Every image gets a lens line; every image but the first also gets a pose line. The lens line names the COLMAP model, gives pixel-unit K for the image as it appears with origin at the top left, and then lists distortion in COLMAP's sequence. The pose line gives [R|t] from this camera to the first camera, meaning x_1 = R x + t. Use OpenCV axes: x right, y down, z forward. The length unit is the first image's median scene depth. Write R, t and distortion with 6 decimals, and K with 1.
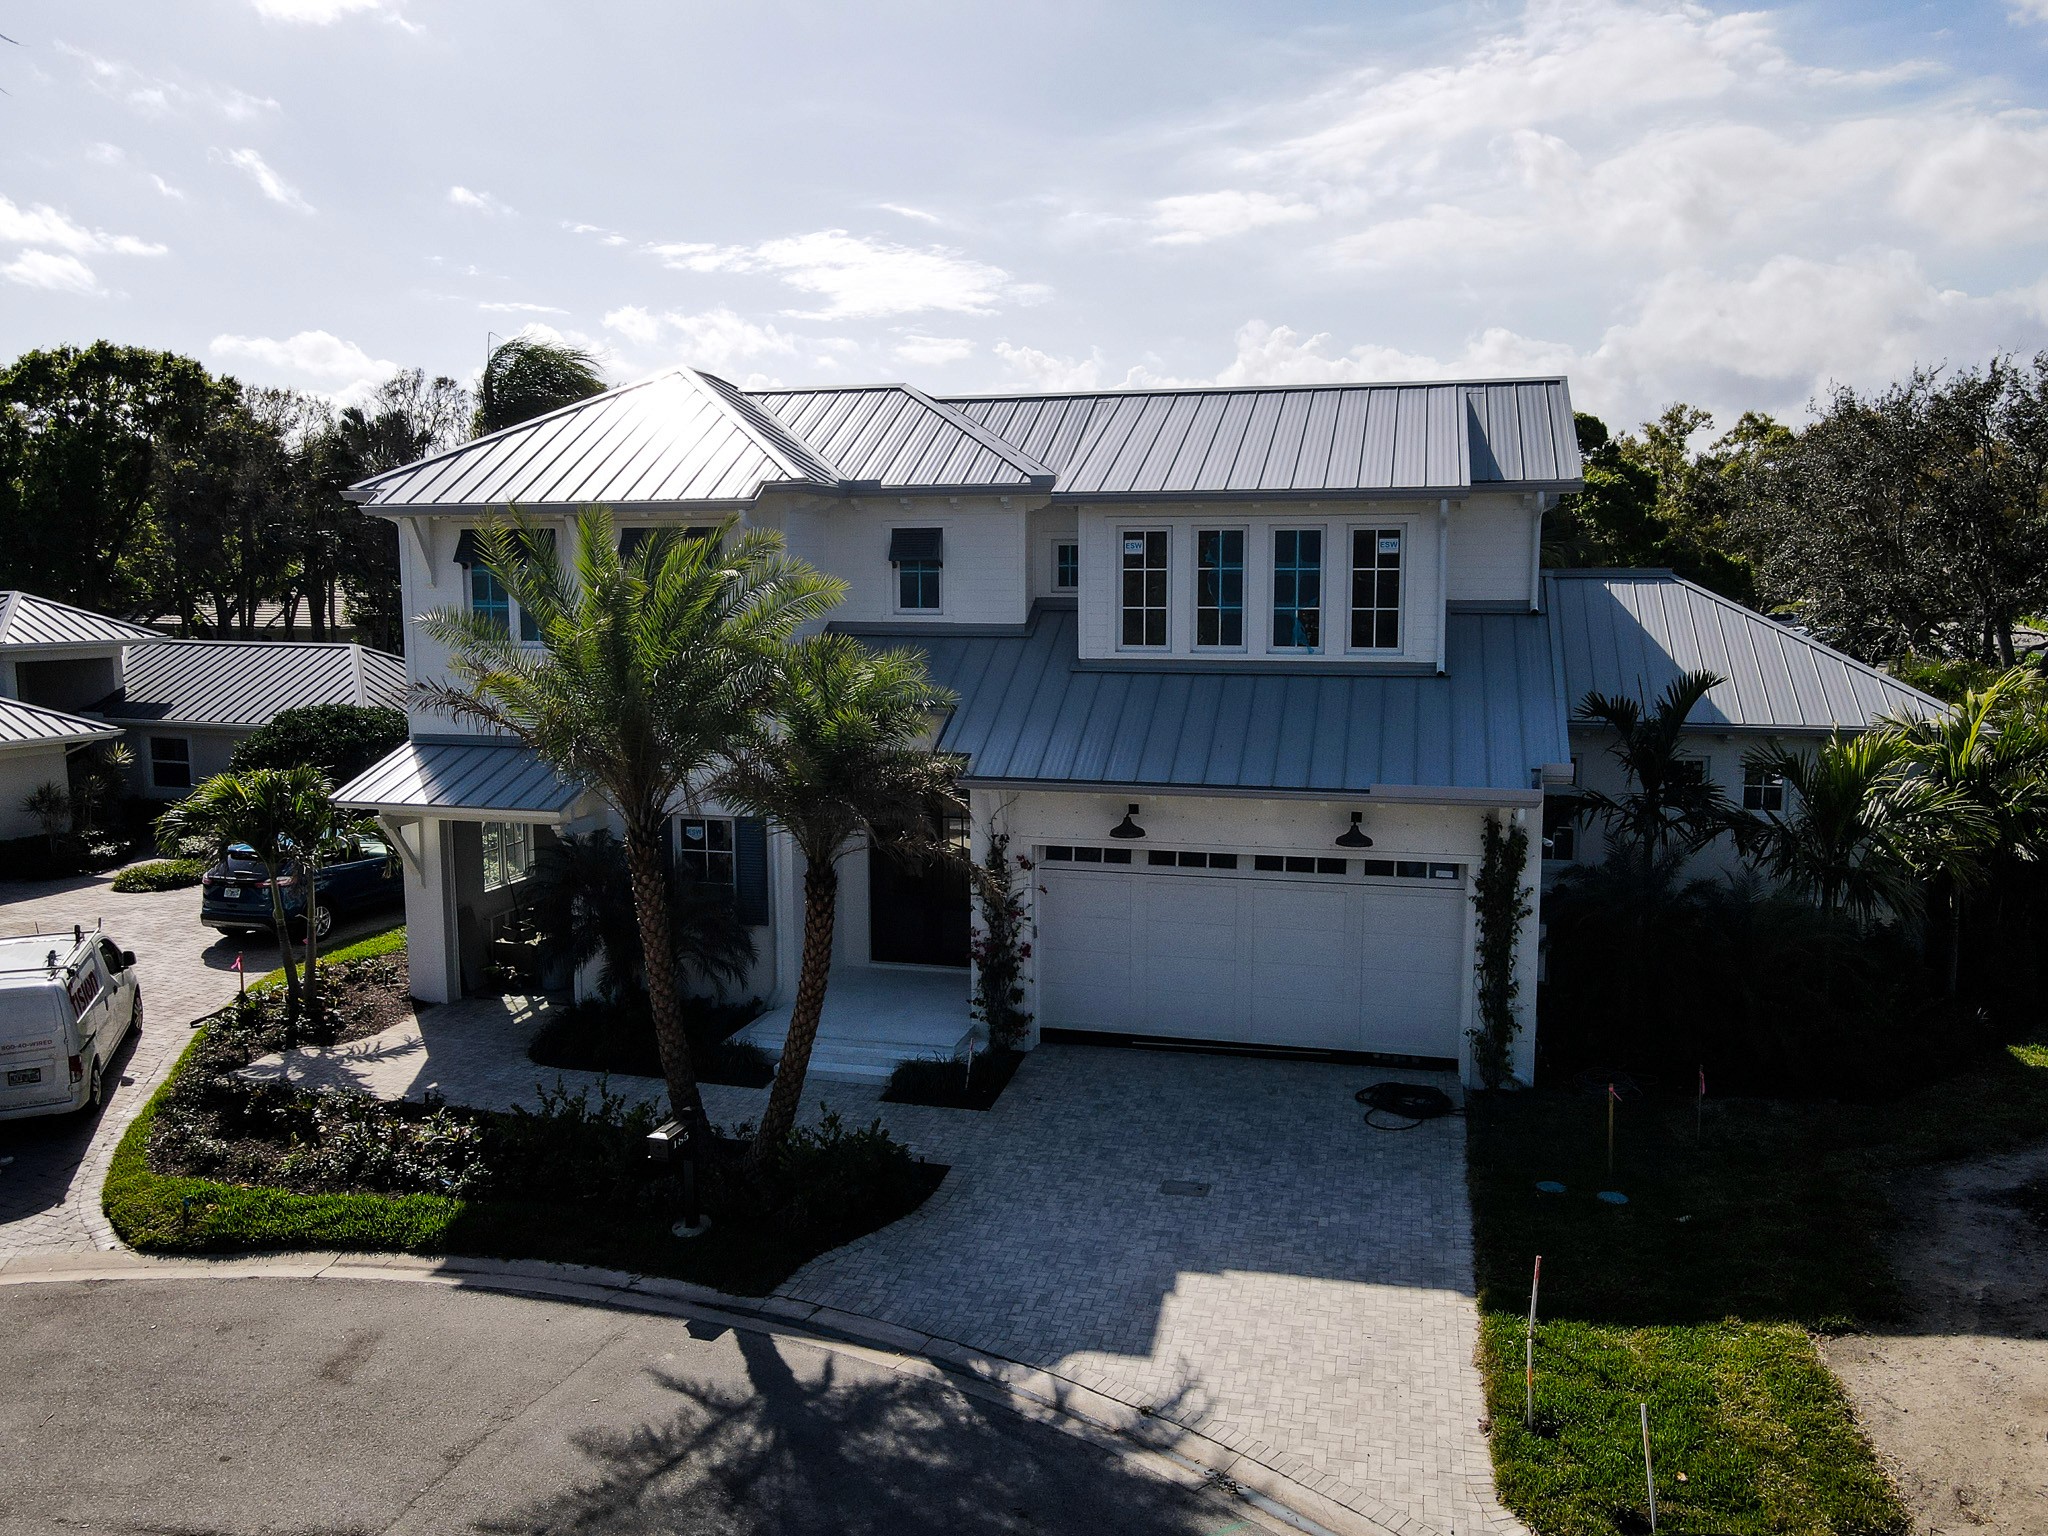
lens RADIAL K [[1631.1, 0, 1025.9], [0, 1631.1, 766.8], [0, 0, 1]] dist [0.015782, -0.003634]
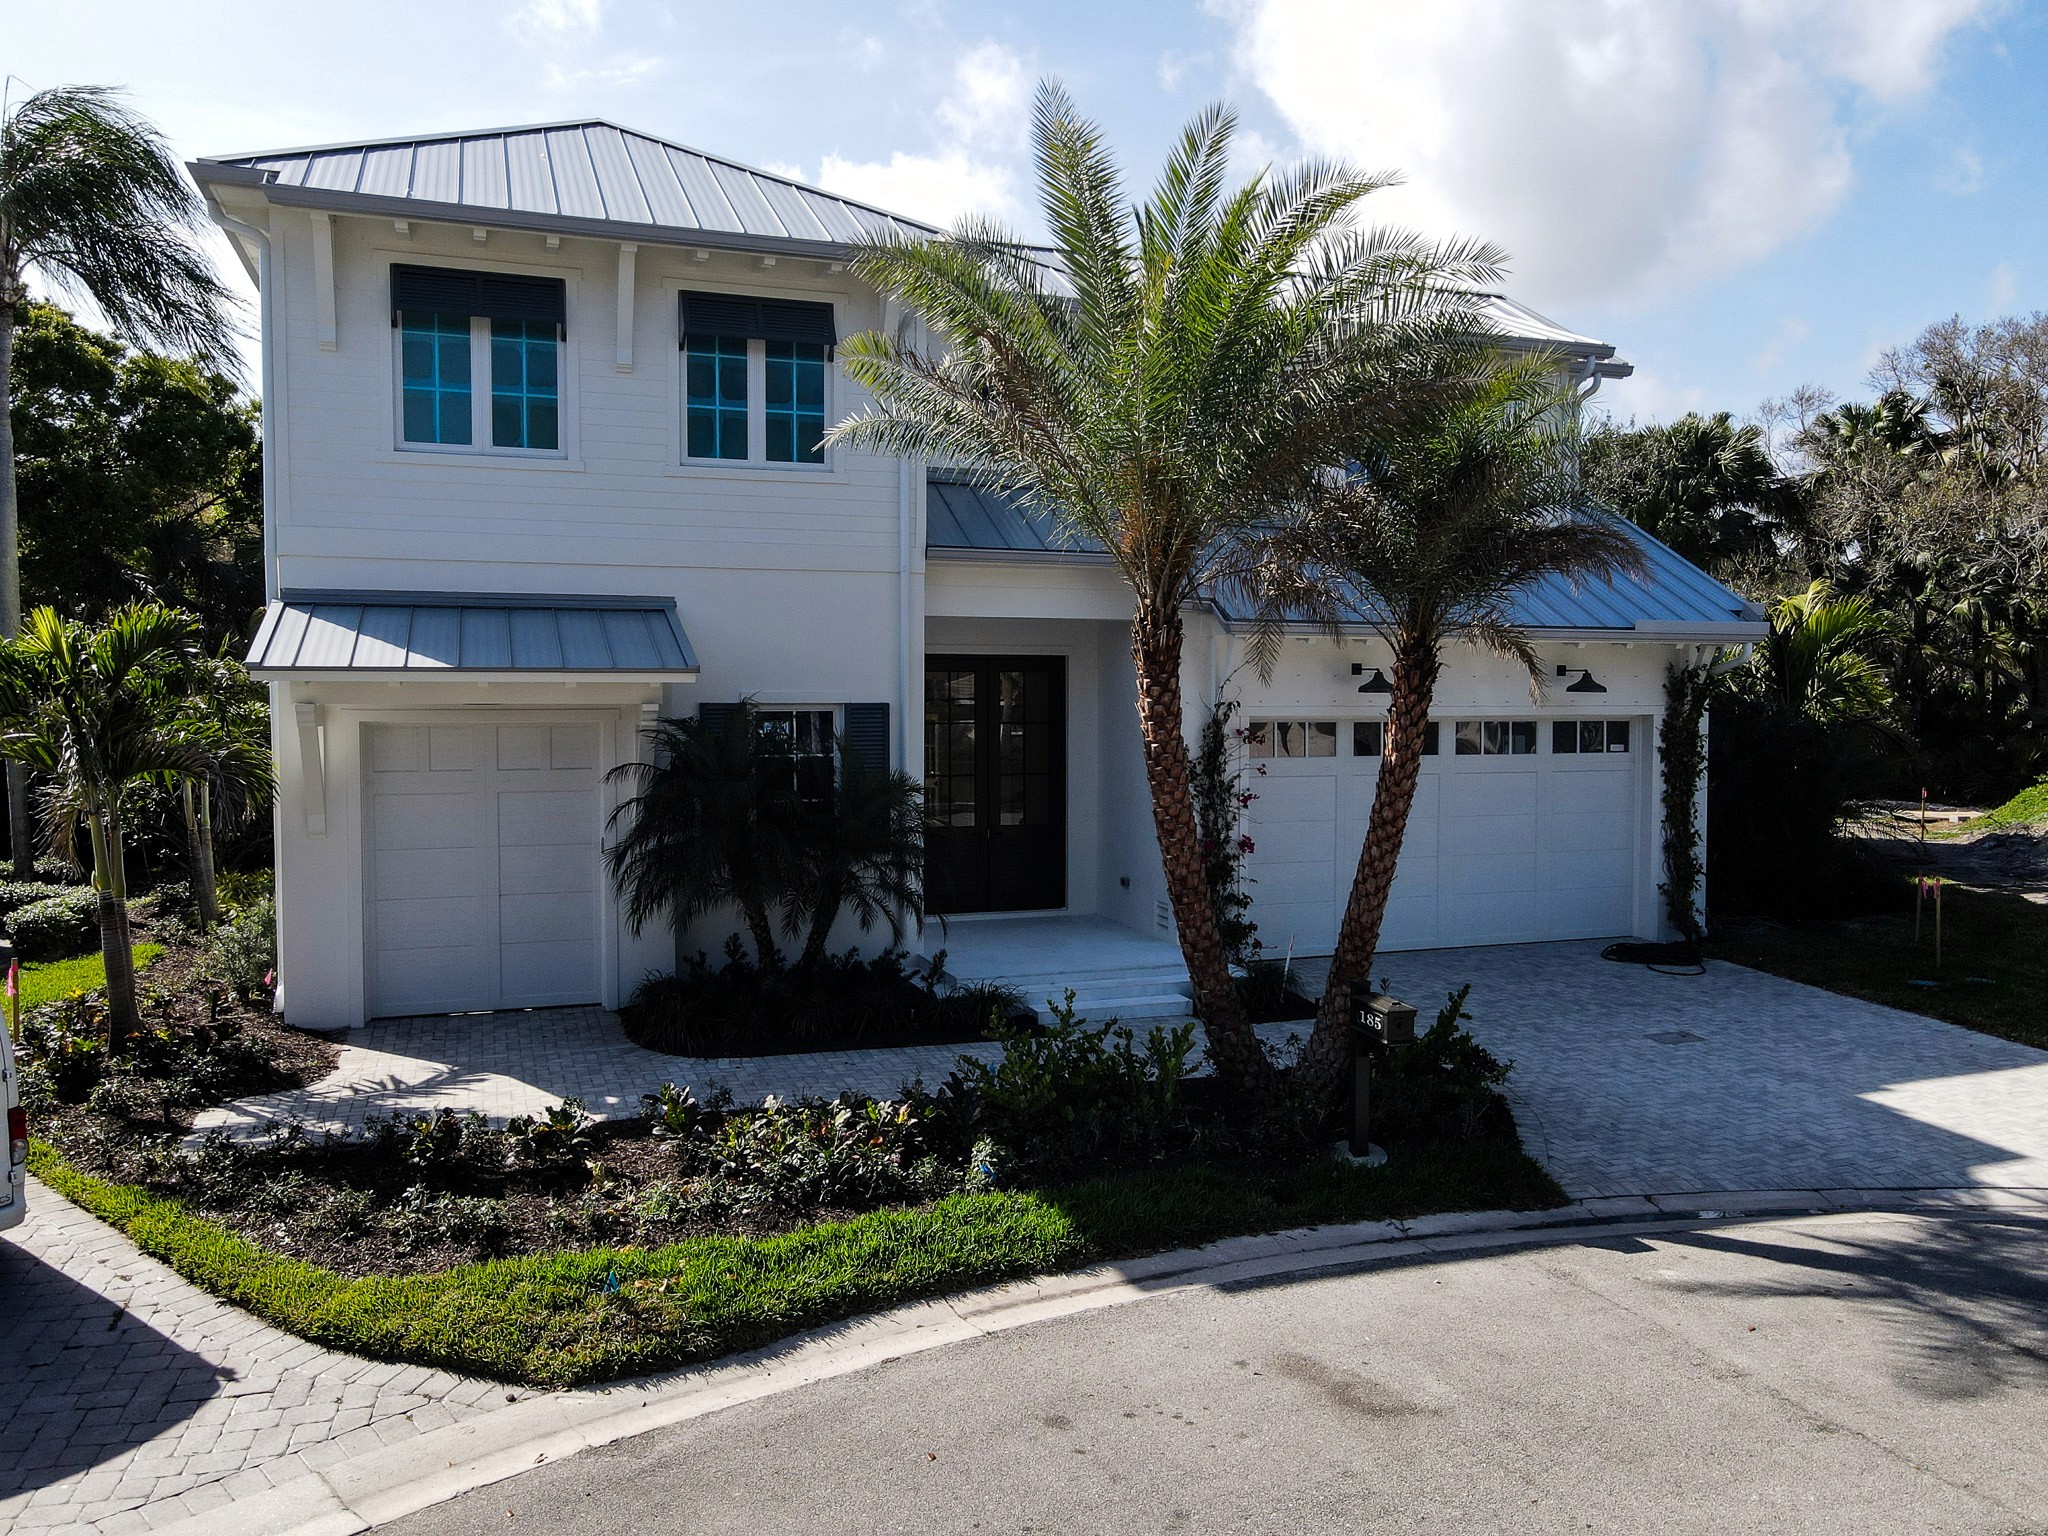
lens RADIAL K [[1631.1, 0, 1024.5], [0, 1631.1, 769.8], [0, 0, 1]] dist [0.015782, -0.003634]
pose [[0.813741, -0.025444, 0.580671, -0.618357], [0.067809, 0.996375, -0.051367, 0.118330], [-0.577259, 0.081174, 0.812516, 0.417499]]
